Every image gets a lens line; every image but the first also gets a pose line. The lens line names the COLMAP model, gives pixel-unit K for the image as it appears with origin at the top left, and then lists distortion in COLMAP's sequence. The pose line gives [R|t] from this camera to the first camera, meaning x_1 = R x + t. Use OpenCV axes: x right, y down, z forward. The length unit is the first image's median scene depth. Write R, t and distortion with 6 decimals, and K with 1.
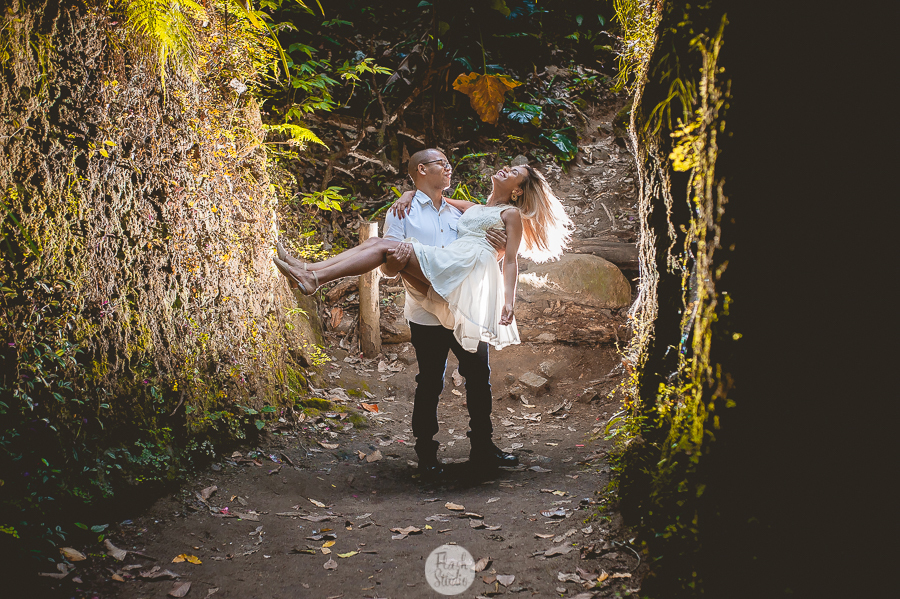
lens RADIAL K [[1258.8, 0, 450.0], [0, 1258.8, 299.5], [0, 0, 1]] dist [-0.081007, -0.074021]
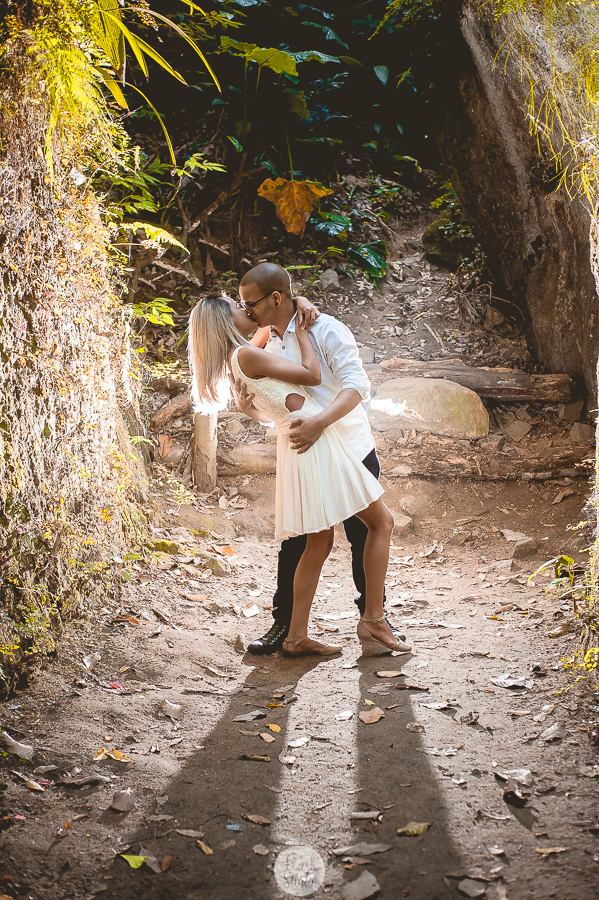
lens RADIAL K [[1258.8, 0, 299.5], [0, 1258.8, 450.0], [0, 0, 1]] dist [-0.081007, -0.074021]
pose [[0.991534, 0.009601, 0.129492, -0.113628], [-0.012717, 0.999649, 0.023255, -0.004730], [-0.129223, -0.024705, 0.991308, 0.113416]]
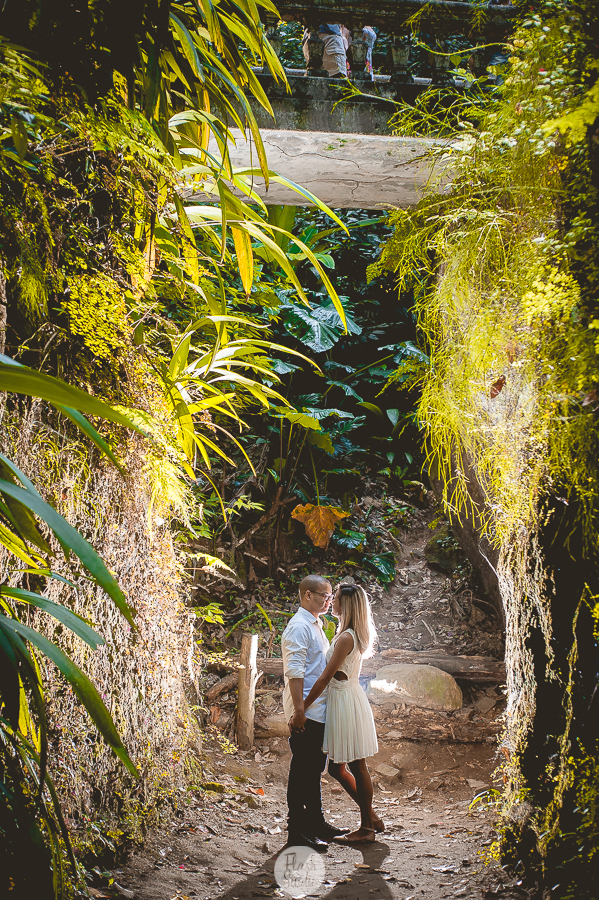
lens RADIAL K [[1278.8, 0, 299.5], [0, 1278.8, 450.0], [0, 0, 1]] dist [-0.060574, -0.057549]
pose [[0.995580, 0.037054, 0.086298, -0.126759], [-0.019362, 0.980117, -0.197471, 0.005801], [-0.091900, 0.194928, 0.976503, -0.221824]]
